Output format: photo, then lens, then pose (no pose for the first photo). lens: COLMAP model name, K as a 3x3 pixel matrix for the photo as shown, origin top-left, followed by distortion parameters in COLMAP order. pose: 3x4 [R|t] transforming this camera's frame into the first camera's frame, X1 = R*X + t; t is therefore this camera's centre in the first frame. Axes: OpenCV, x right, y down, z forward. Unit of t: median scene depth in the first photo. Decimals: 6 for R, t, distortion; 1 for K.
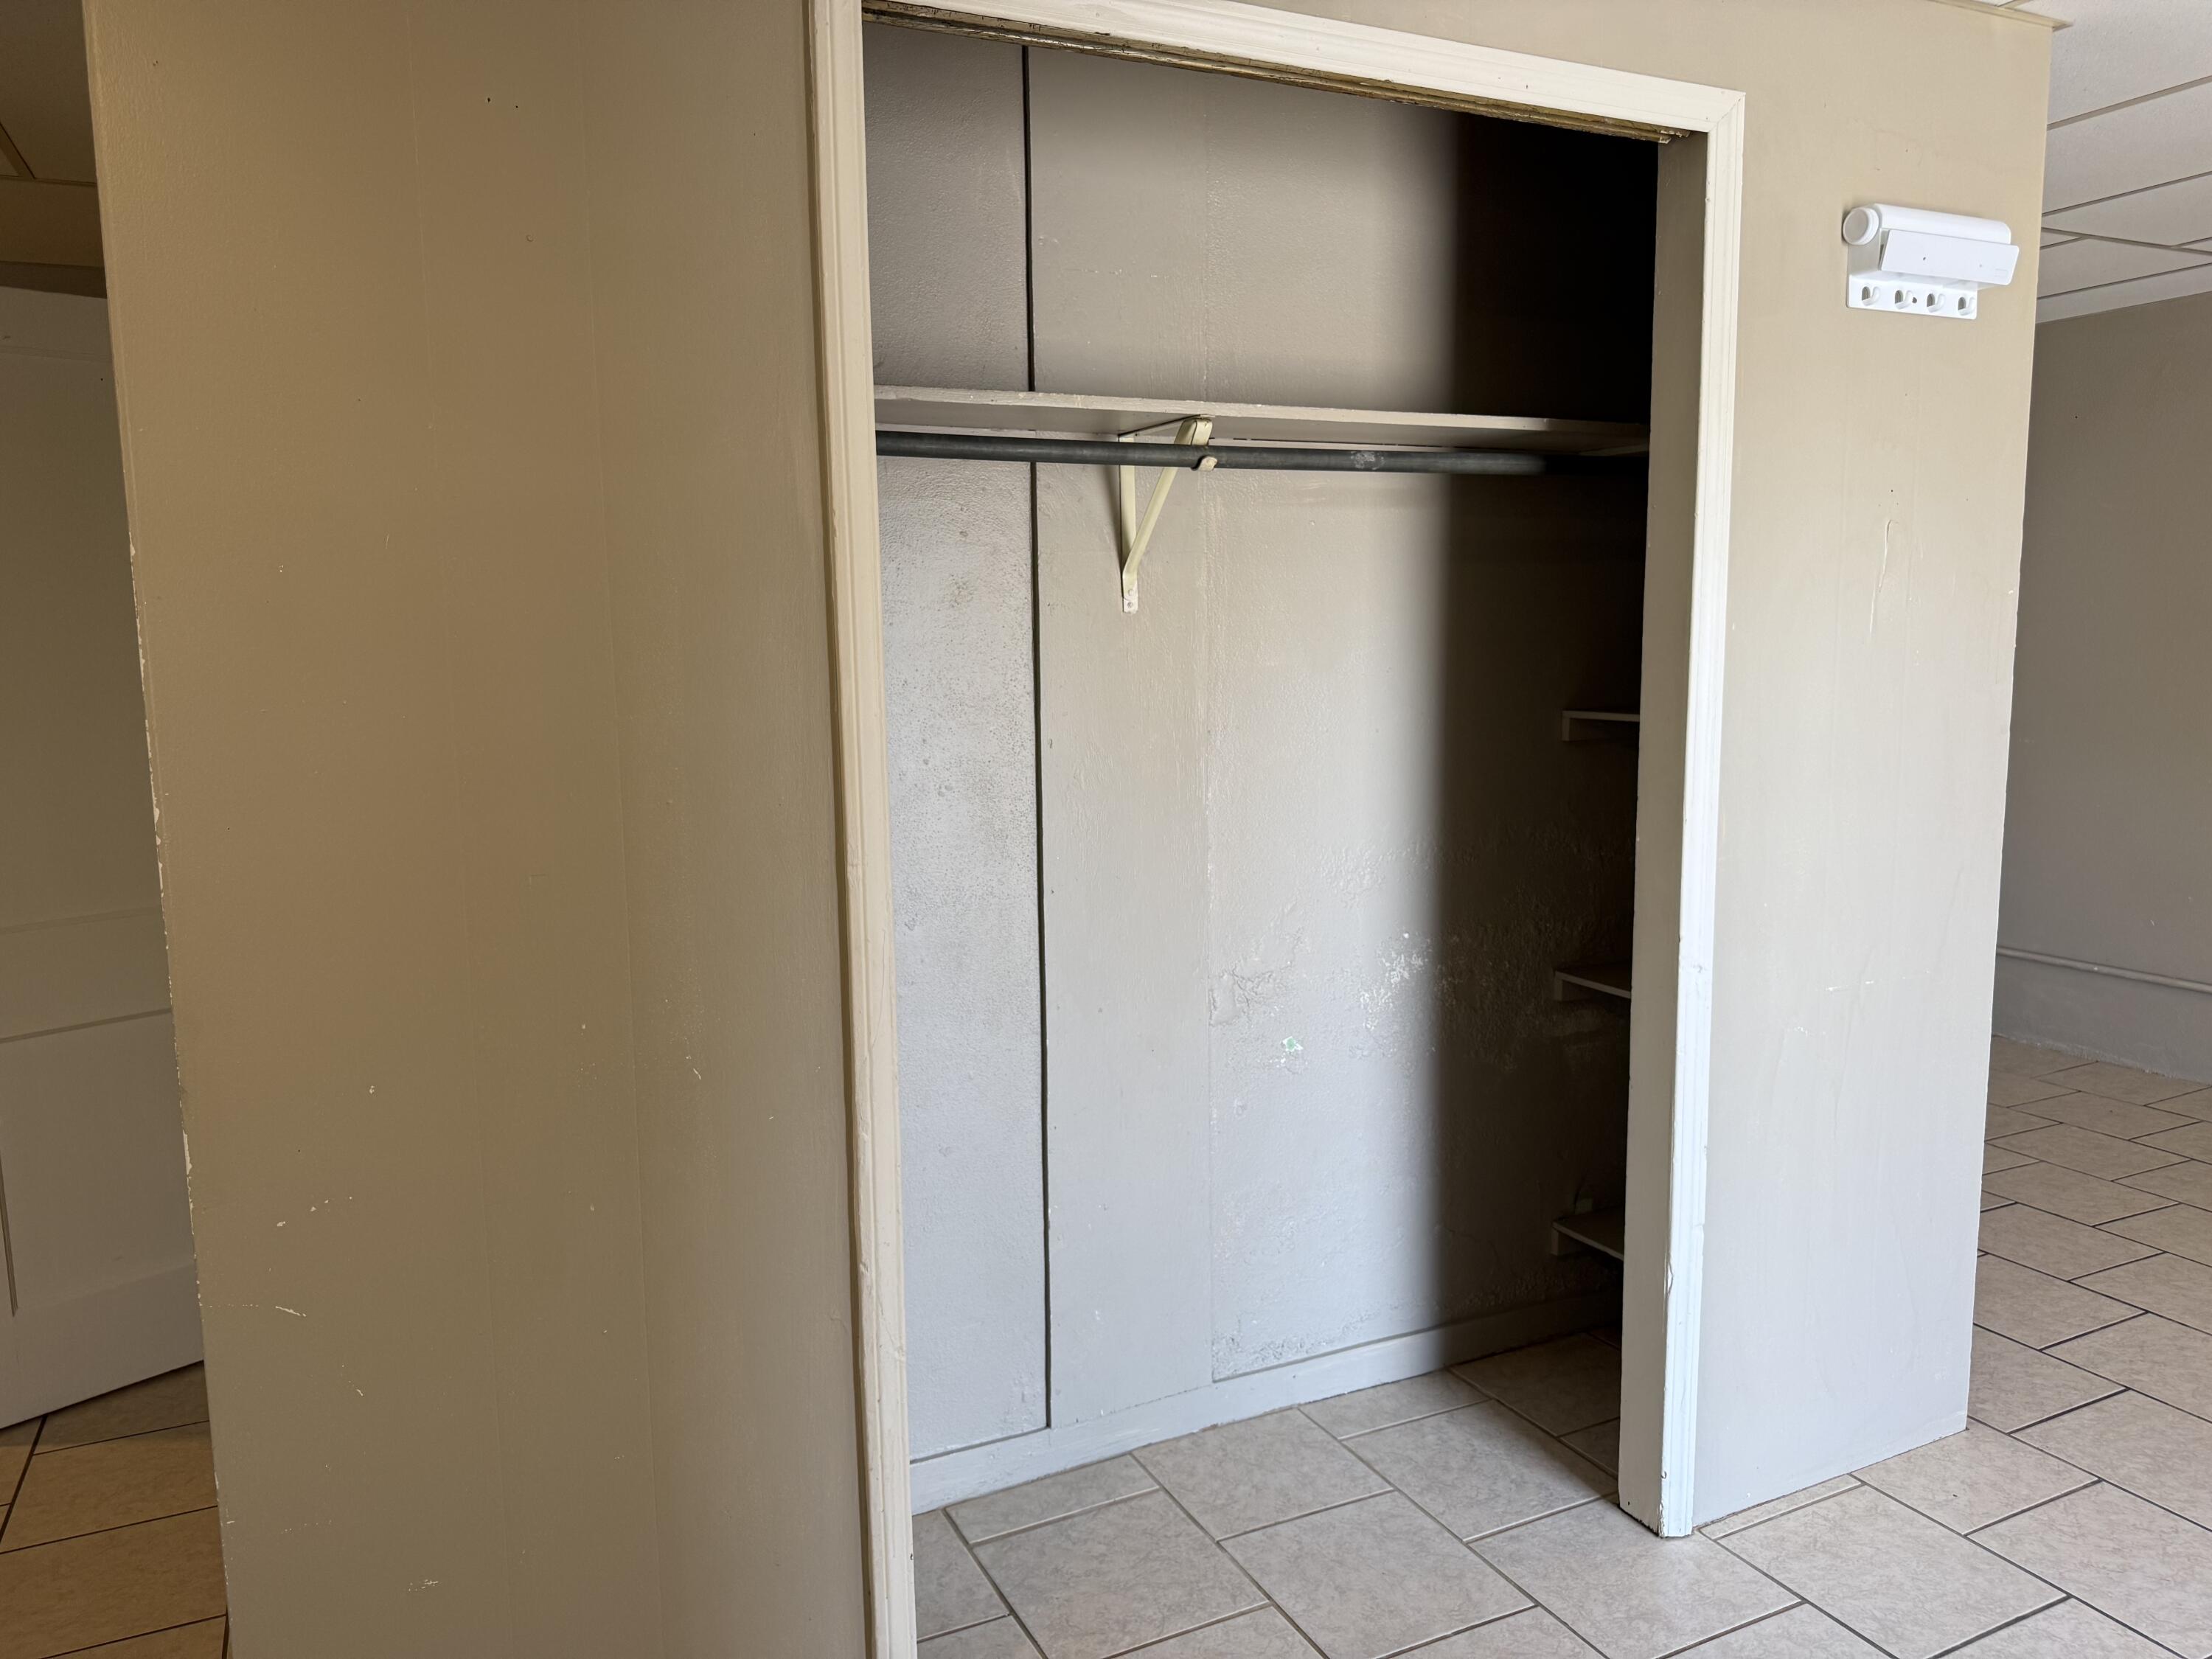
lens RADIAL K [[1575.6, 0, 1105.5], [0, 1575.6, 830.5], [0, 0, 1]] dist [0.022346, -0.008790]
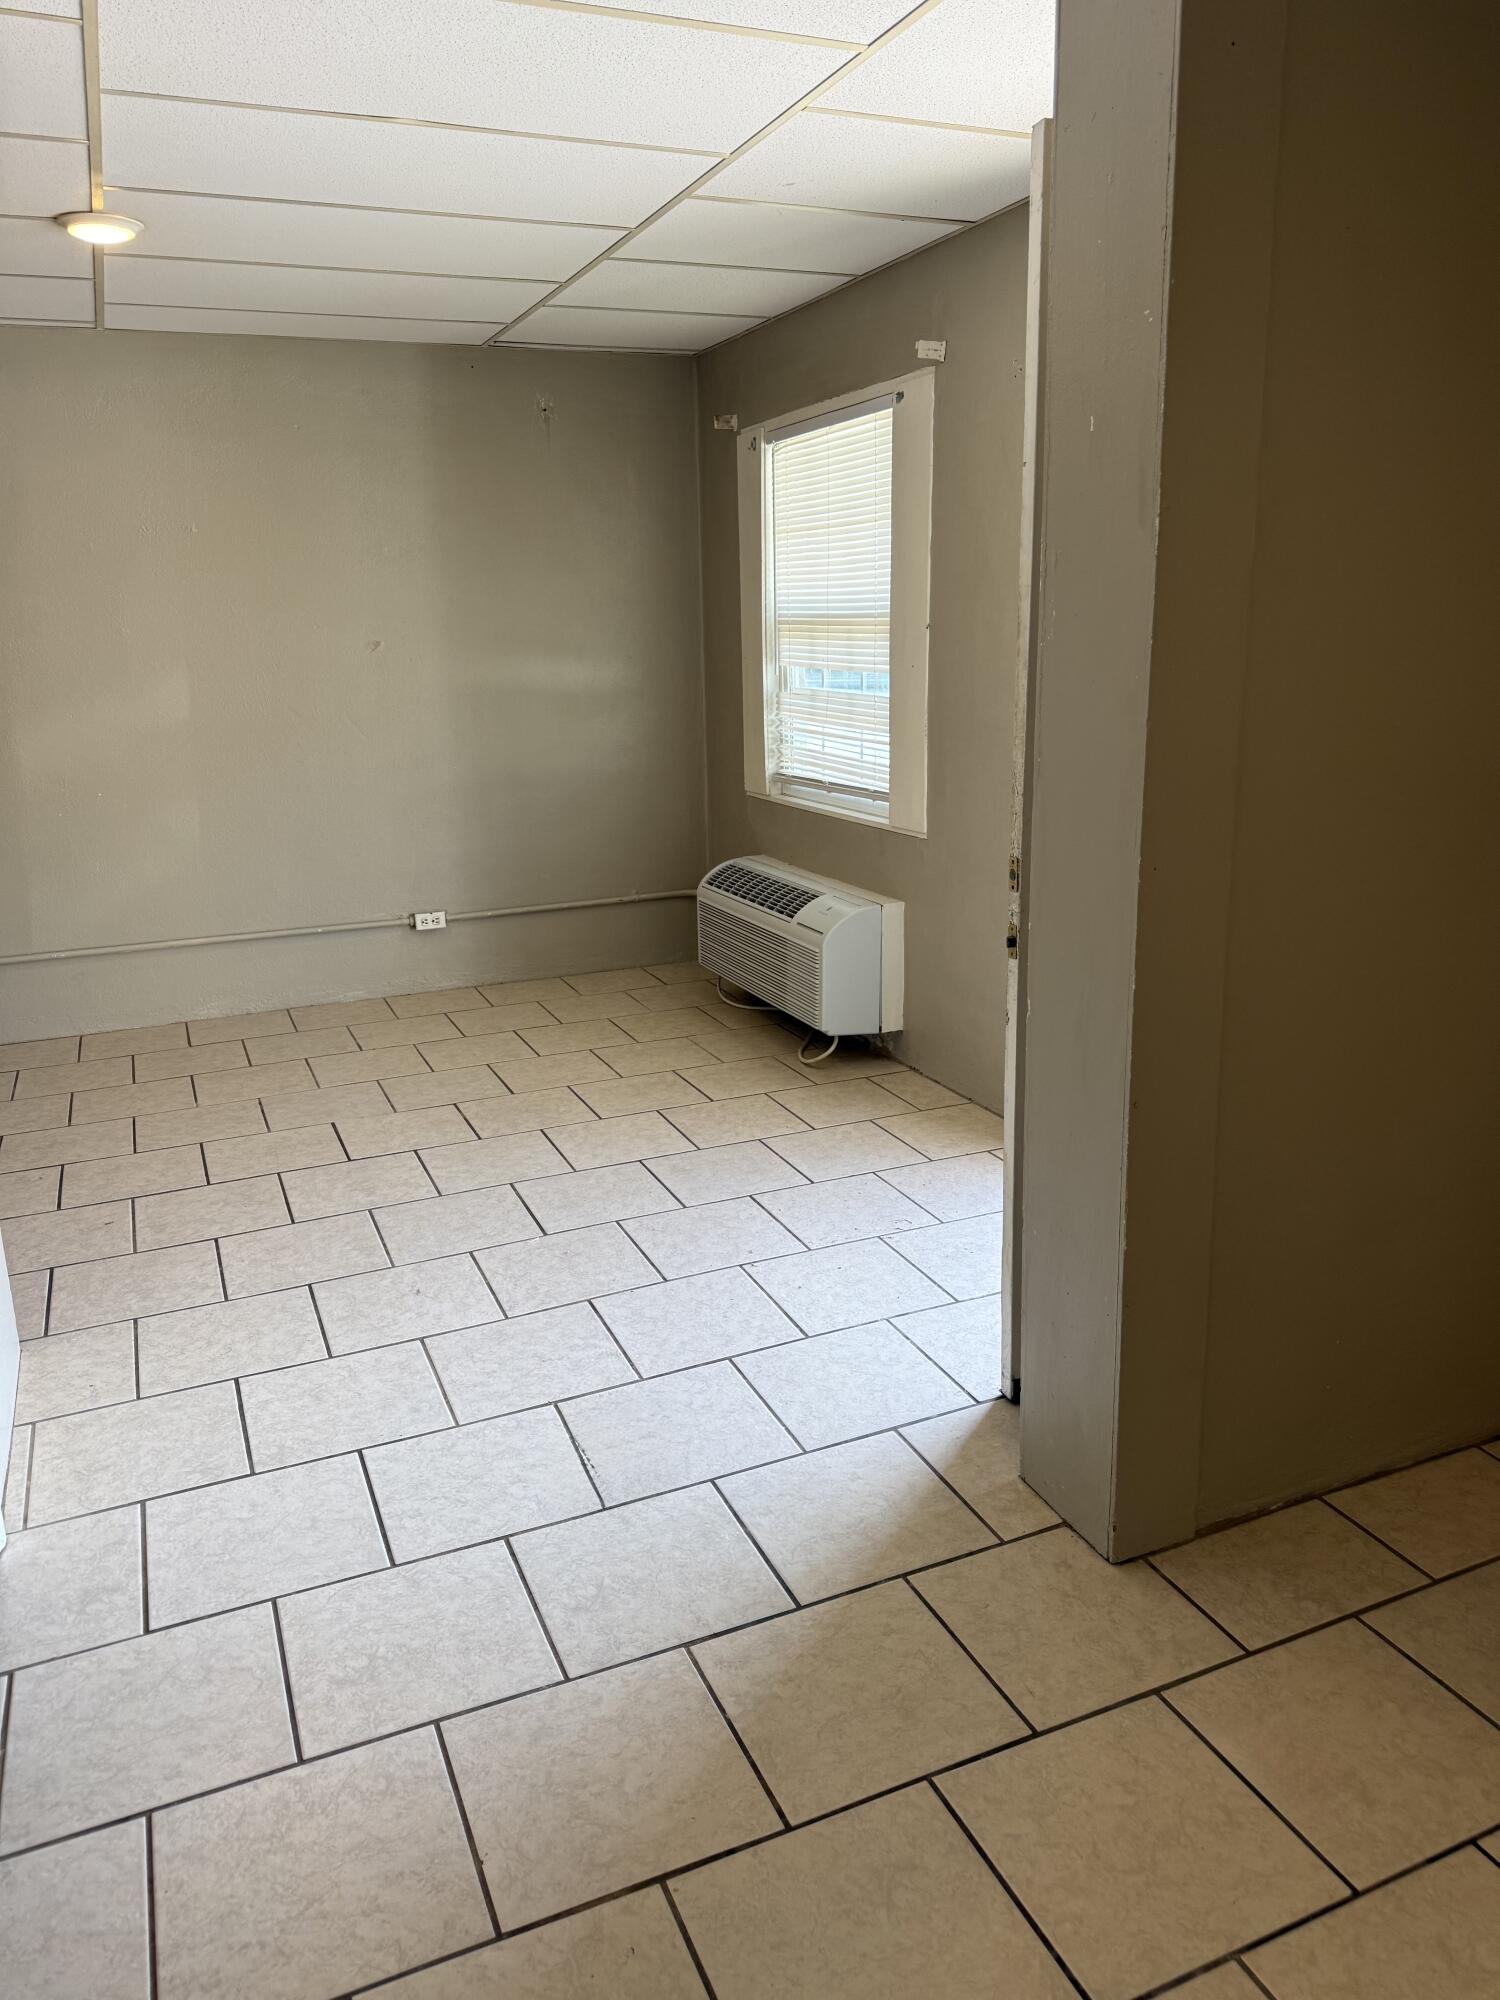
lens RADIAL K [[1424.6, 0, 749.1], [0, 1424.6, 998.4], [0, 0, 1]] dist [0.022346, -0.008790]
pose [[0.045403, -0.238466, 0.970089, -0.406559], [0.147492, 0.962048, 0.229587, -0.024779], [-0.988021, 0.132657, 0.078852, 0.416916]]
